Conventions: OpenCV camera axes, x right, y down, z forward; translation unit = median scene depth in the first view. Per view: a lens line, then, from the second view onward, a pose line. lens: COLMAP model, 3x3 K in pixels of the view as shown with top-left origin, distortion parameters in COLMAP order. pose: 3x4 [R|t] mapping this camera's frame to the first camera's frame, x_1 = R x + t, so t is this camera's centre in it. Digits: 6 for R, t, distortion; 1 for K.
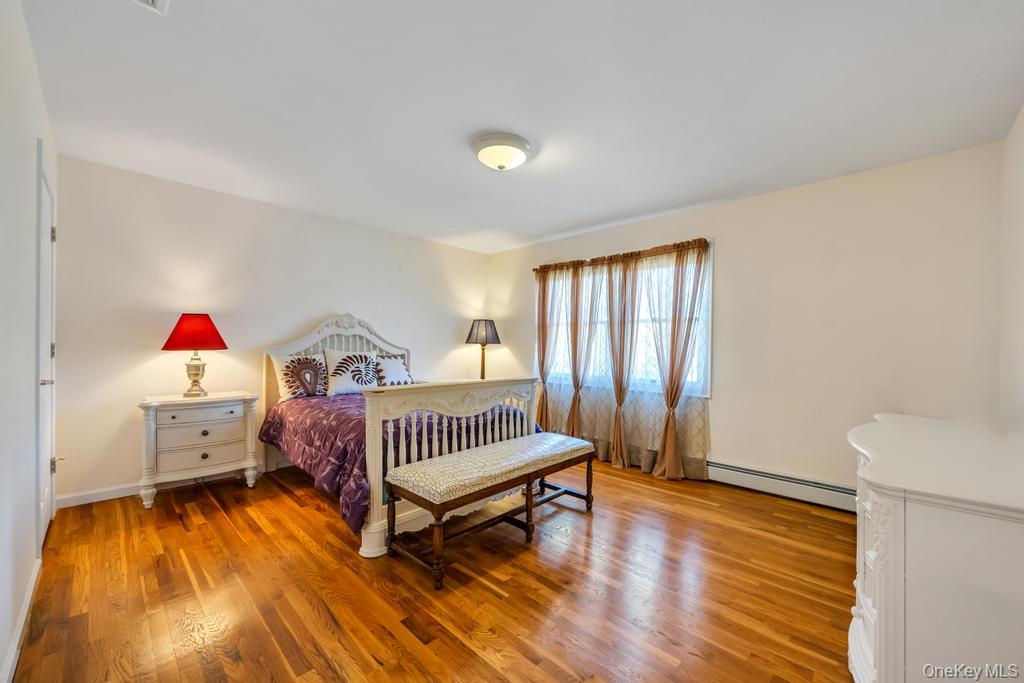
lens RADIAL K [[393.3, 0, 514.4], [0, 393.3, 348.2], [0, 0, 1]] dist [-0.001825, -0.000598]
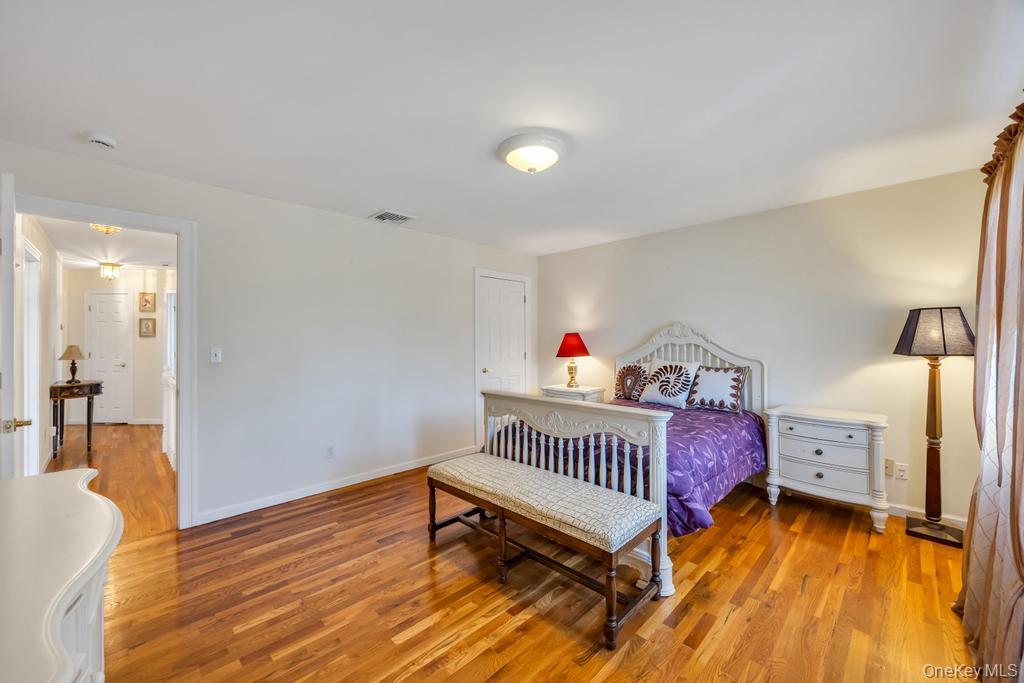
lens RADIAL K [[393.3, 0, 514.5], [0, 393.3, 342.0], [0, 0, 1]] dist [-0.001825, -0.000598]
pose [[-0.016607, -0.008542, -0.999826, 0.616201], [-0.002075, 0.999962, -0.008509, -0.032948], [0.999860, 0.001933, -0.016624, 0.688139]]
